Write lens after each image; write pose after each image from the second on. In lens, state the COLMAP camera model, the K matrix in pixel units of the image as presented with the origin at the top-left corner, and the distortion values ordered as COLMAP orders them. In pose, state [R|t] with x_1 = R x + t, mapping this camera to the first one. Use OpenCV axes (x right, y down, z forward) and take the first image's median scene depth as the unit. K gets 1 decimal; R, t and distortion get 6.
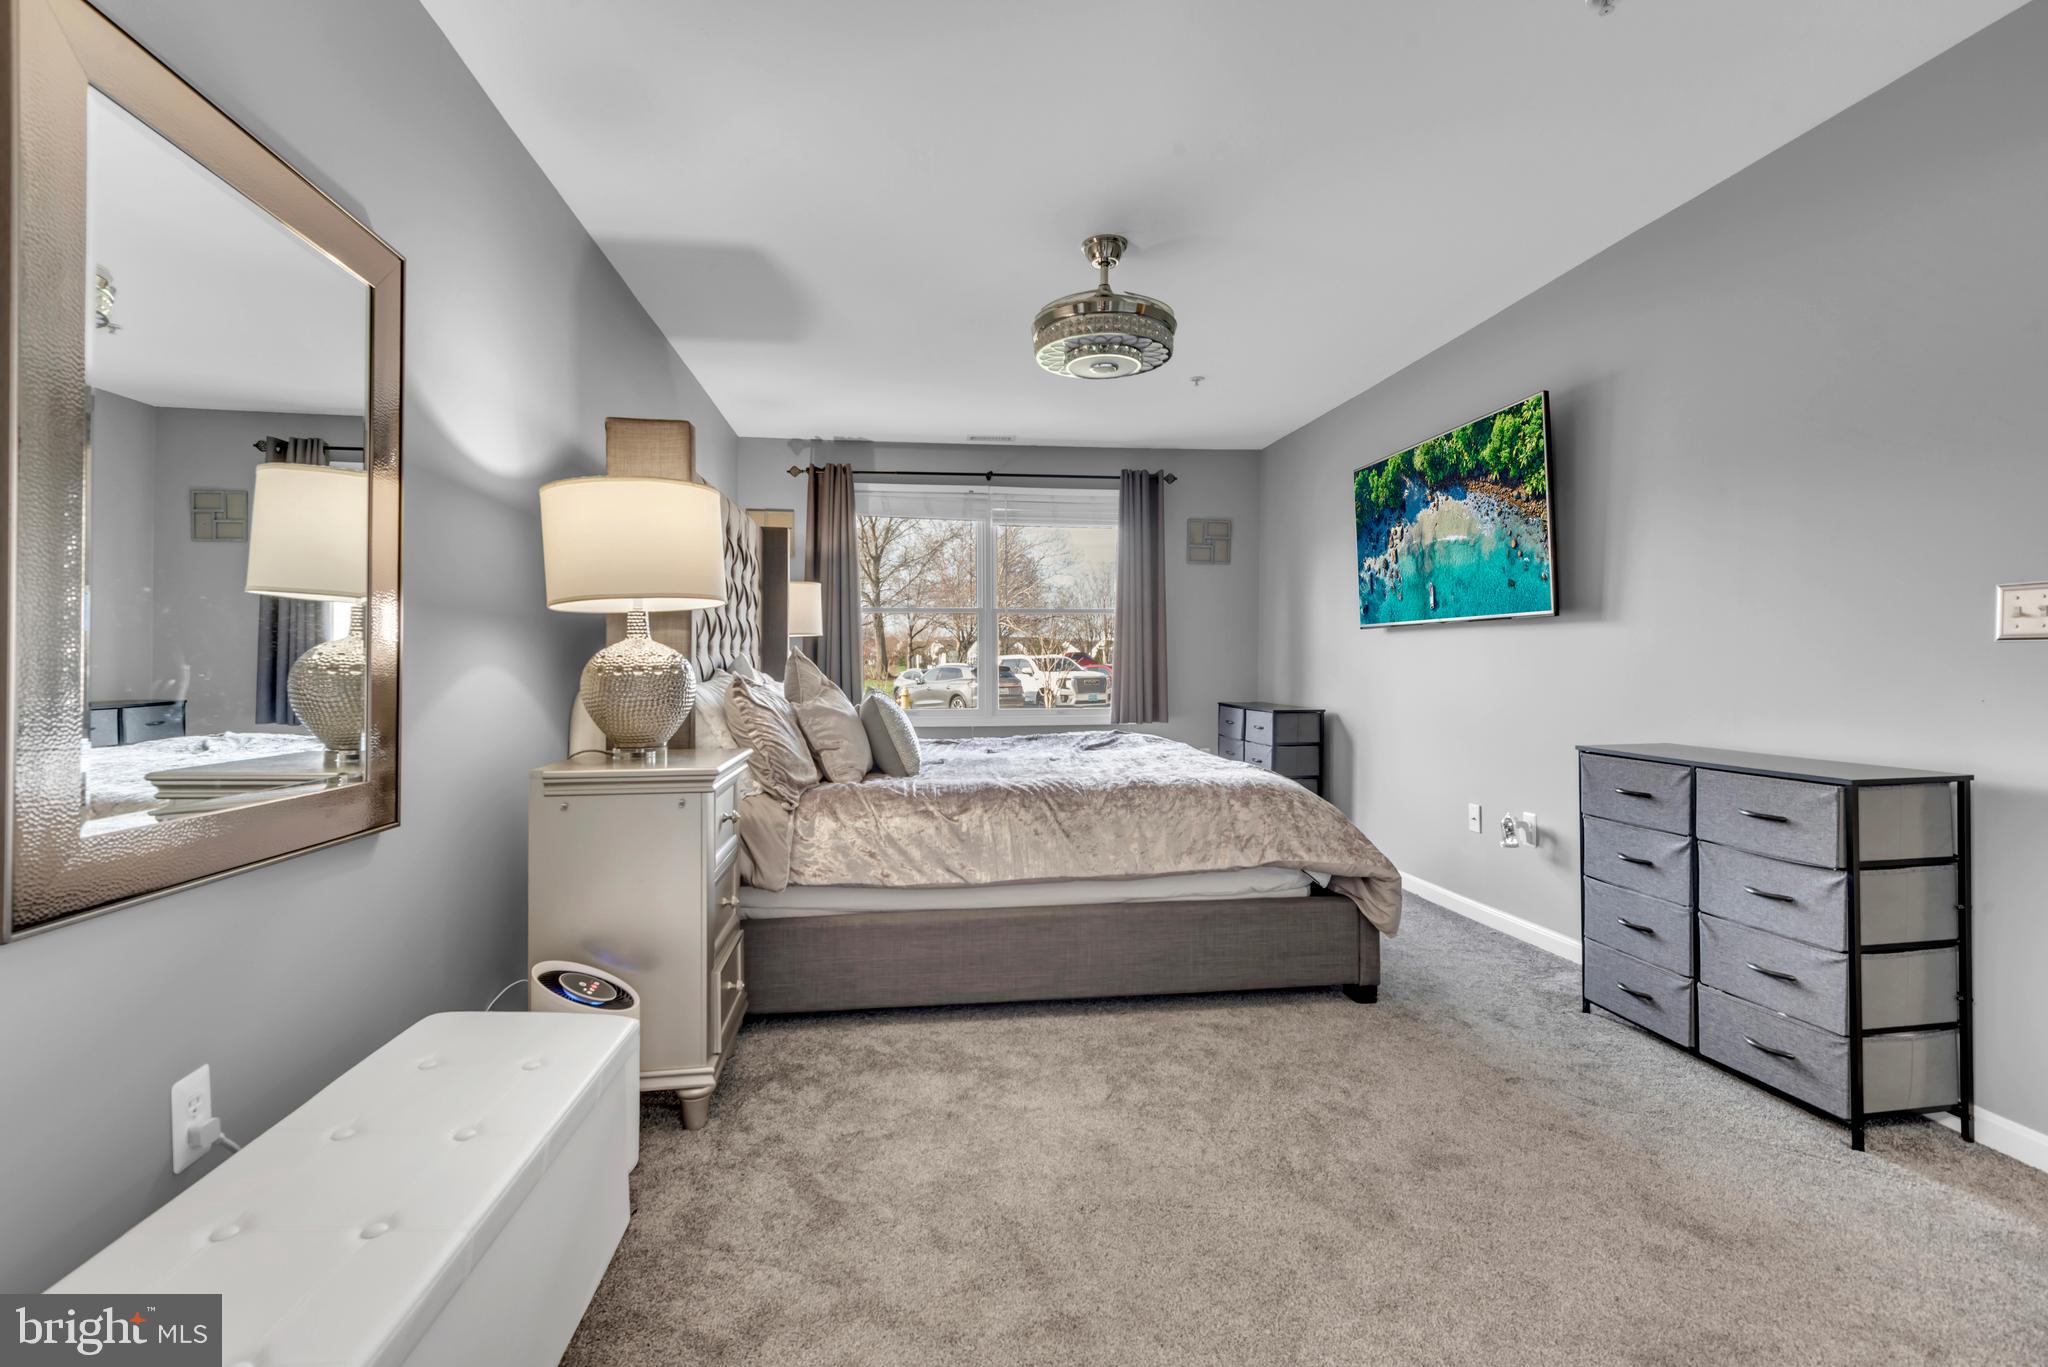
lens RADIAL K [[926.7, 0, 997.0], [0, 926.7, 669.2], [0, 0, 1]] dist [0.018450, -0.005519]
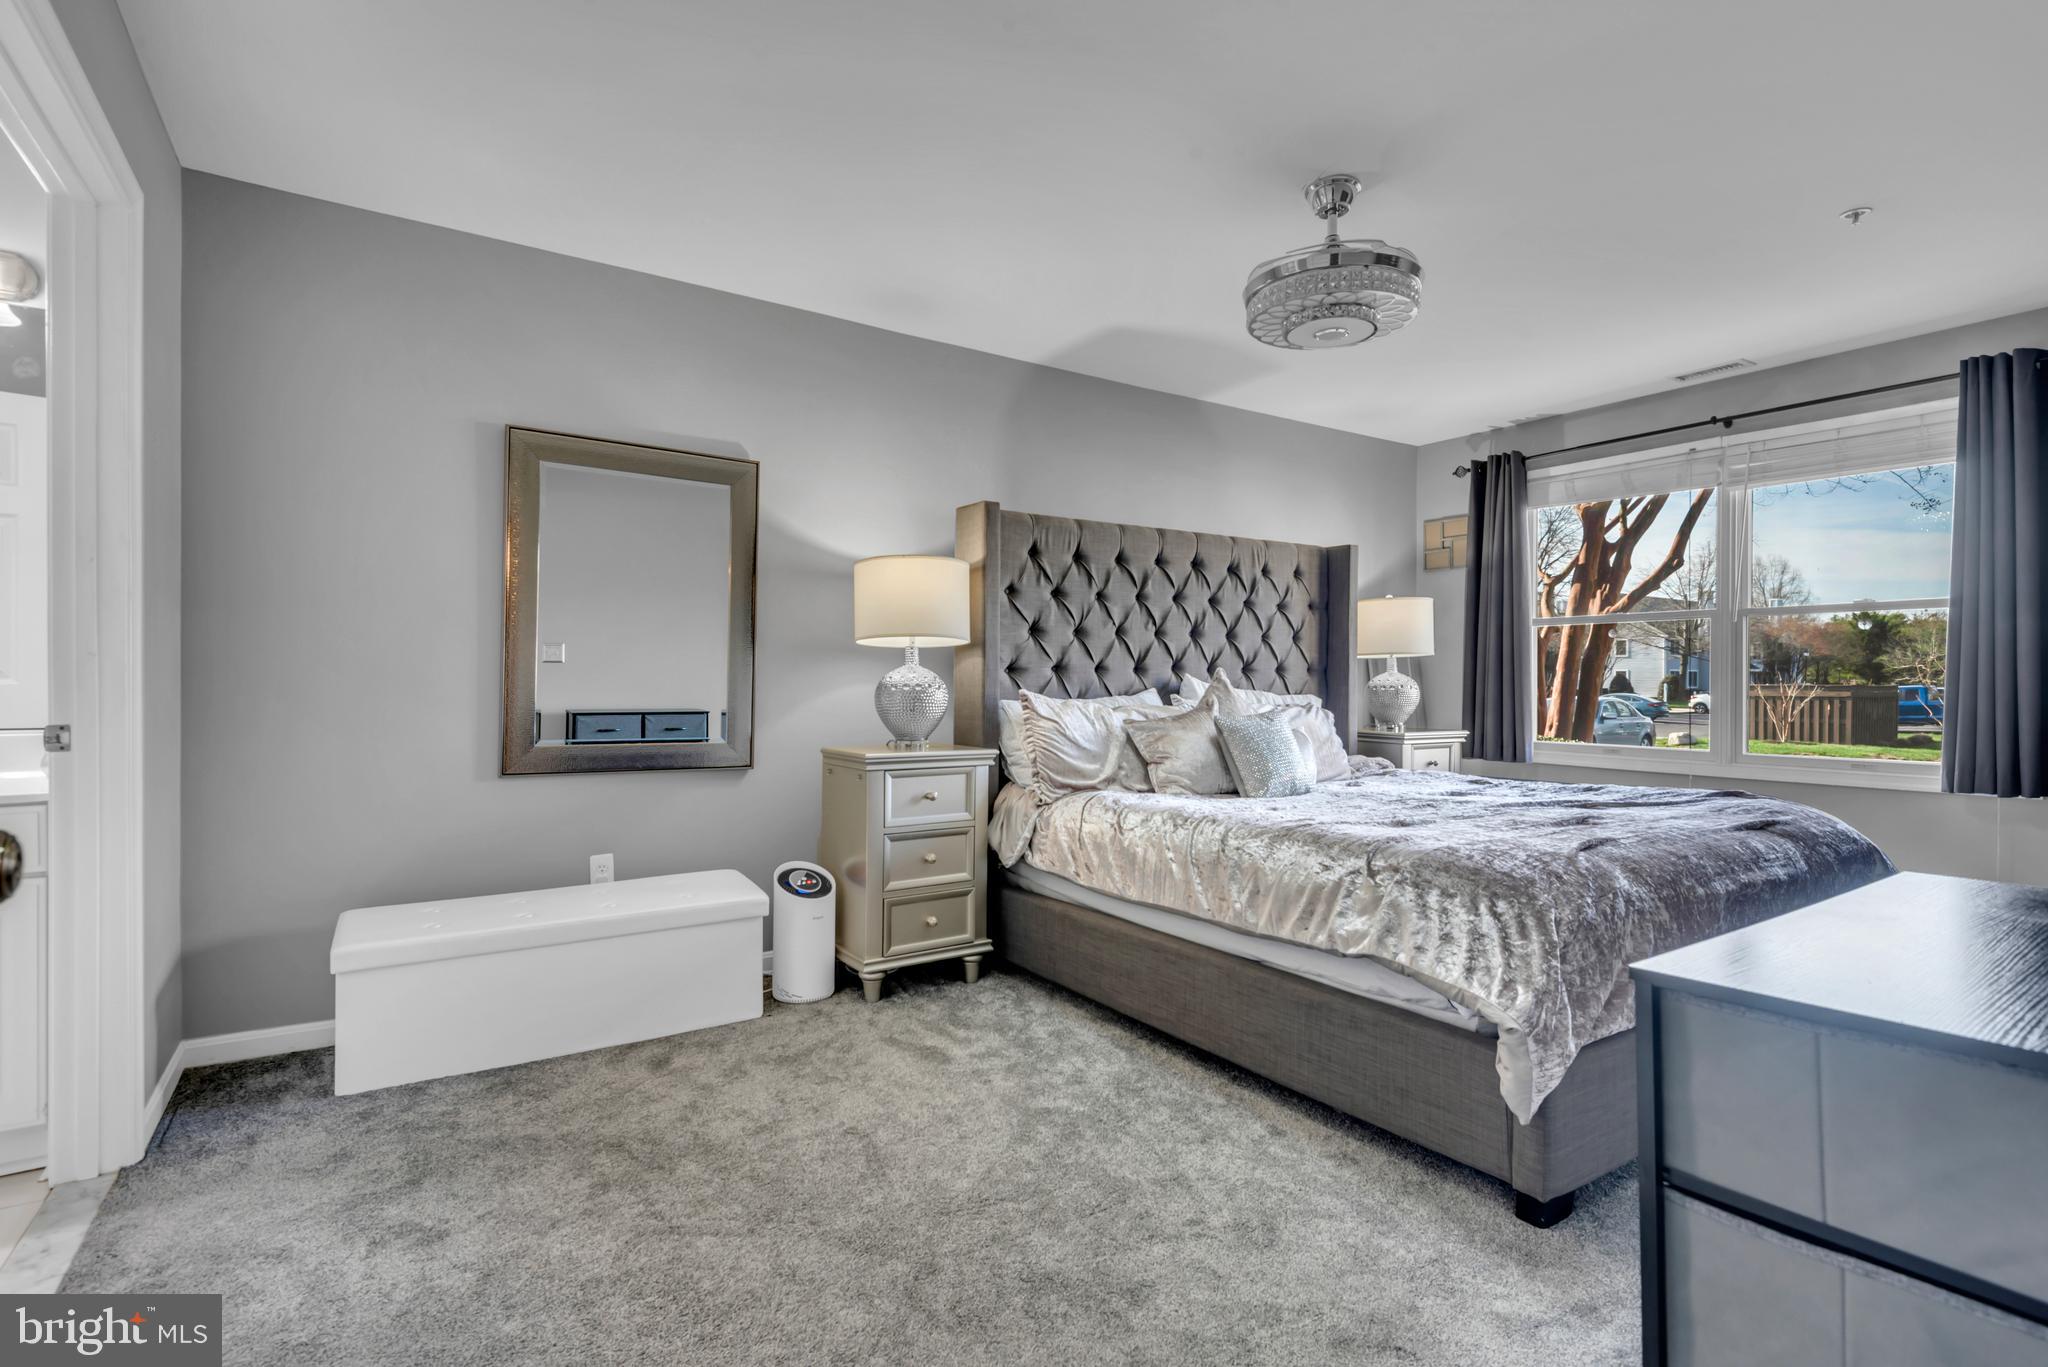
lens RADIAL K [[970.3, 0, 1025.0], [0, 970.3, 678.0], [0, 0, 1]] dist [0.016053, -0.010058]
pose [[0.454290, 0.002418, -0.890850, 0.868553], [-0.012813, 0.999911, -0.003820, -0.008312], [0.890761, 0.013150, 0.454281, 0.399793]]
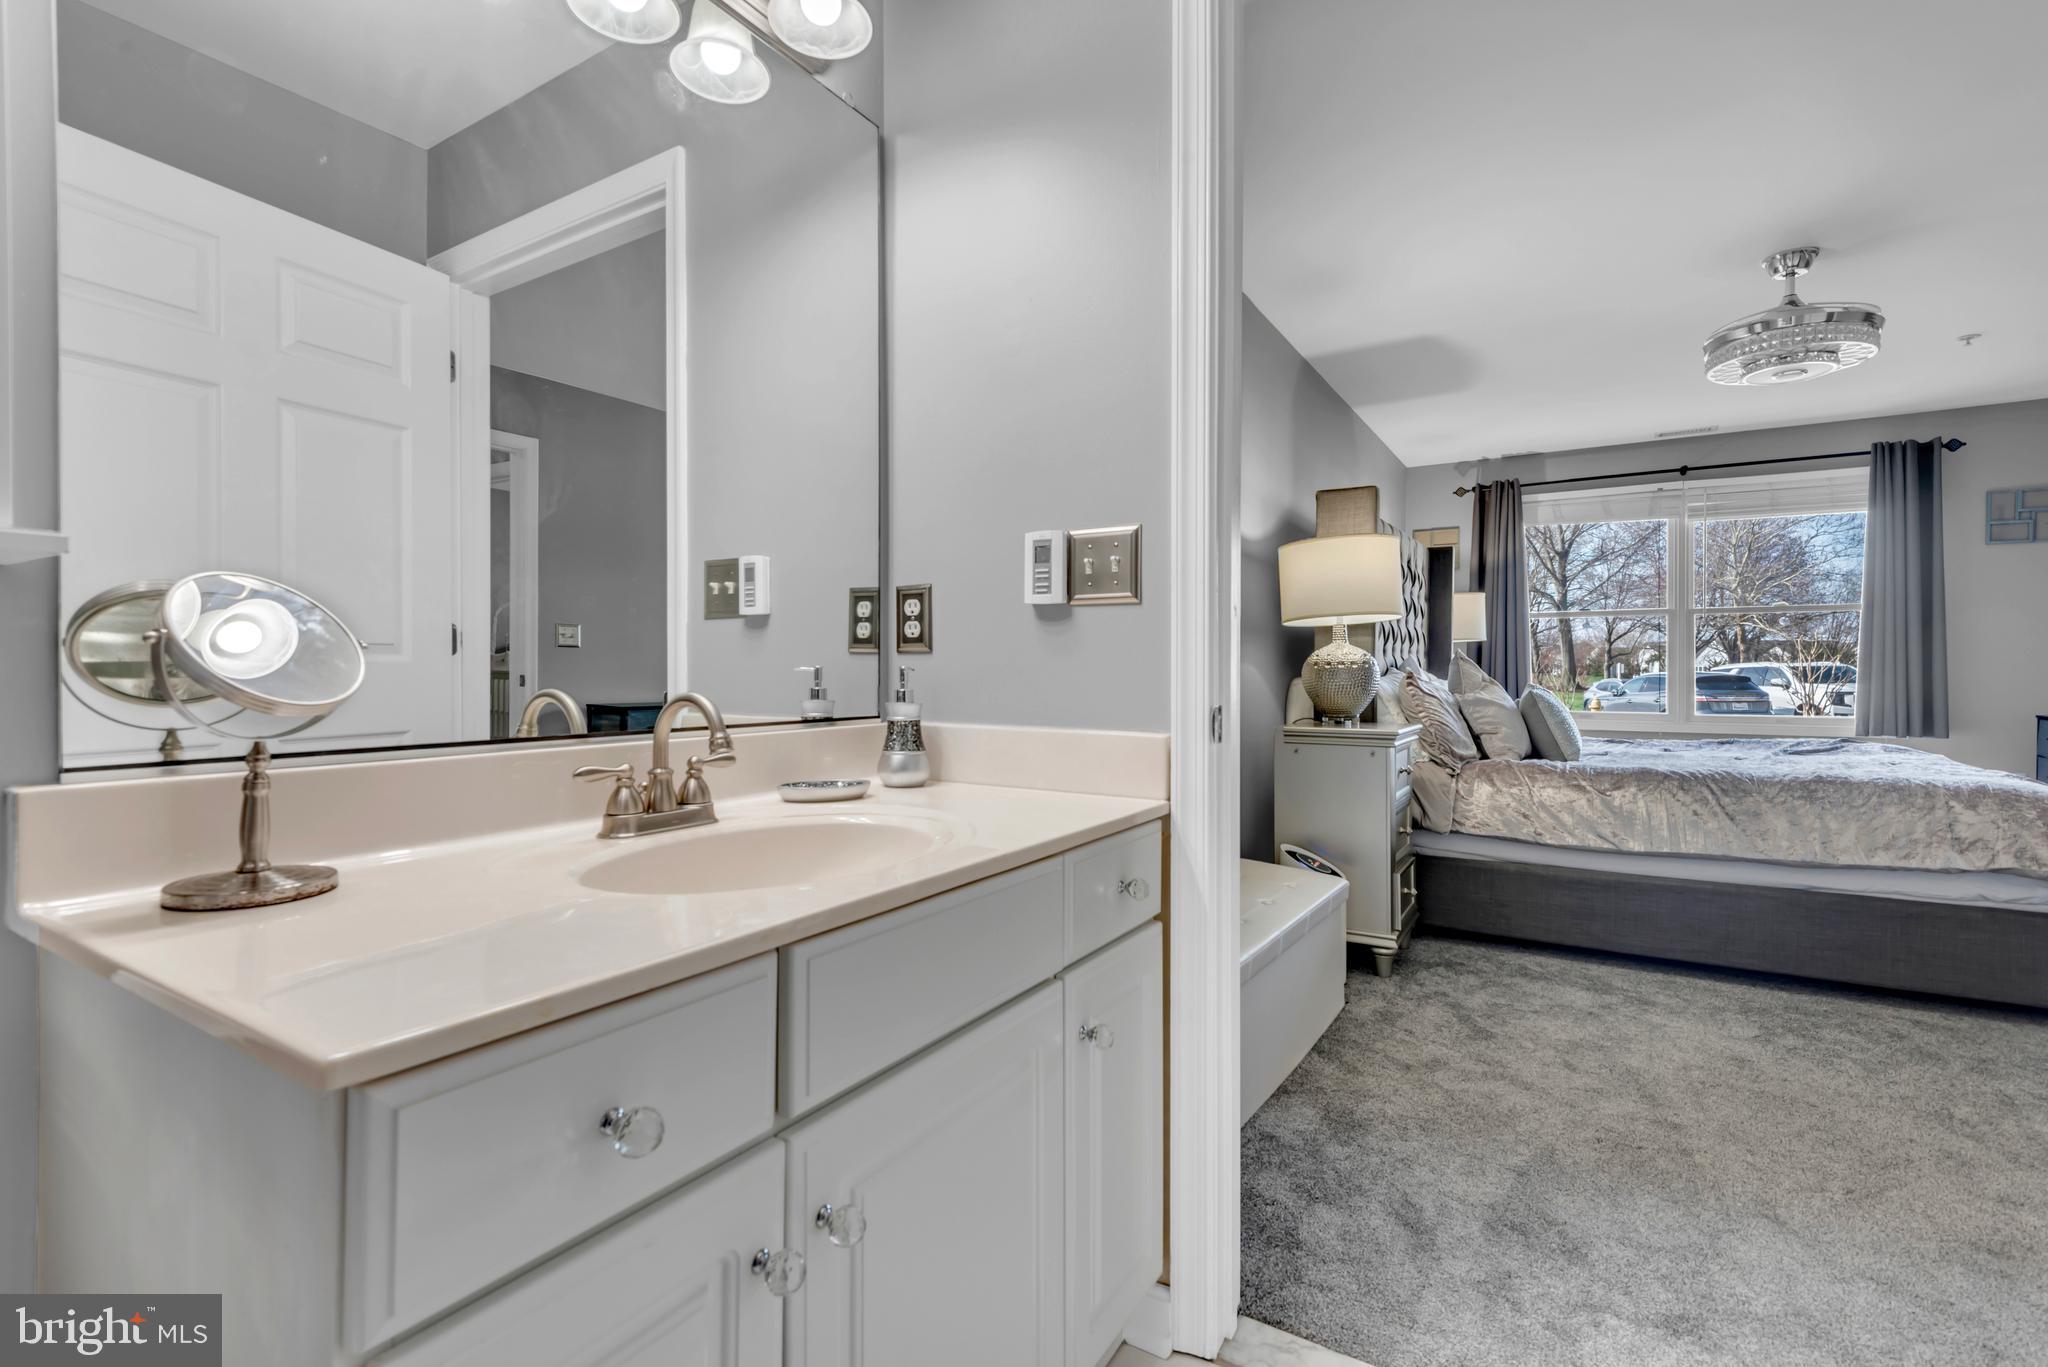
lens RADIAL K [[926.7, 0, 1003.6], [0, 926.7, 668.7], [0, 0, 1]] dist [0.018450, -0.005519]
pose [[0.783126, 0.002536, -0.621858, 0.089260], [-0.009206, 0.999929, -0.007515, 0.019295], [0.621795, 0.011611, 0.783094, -0.395141]]
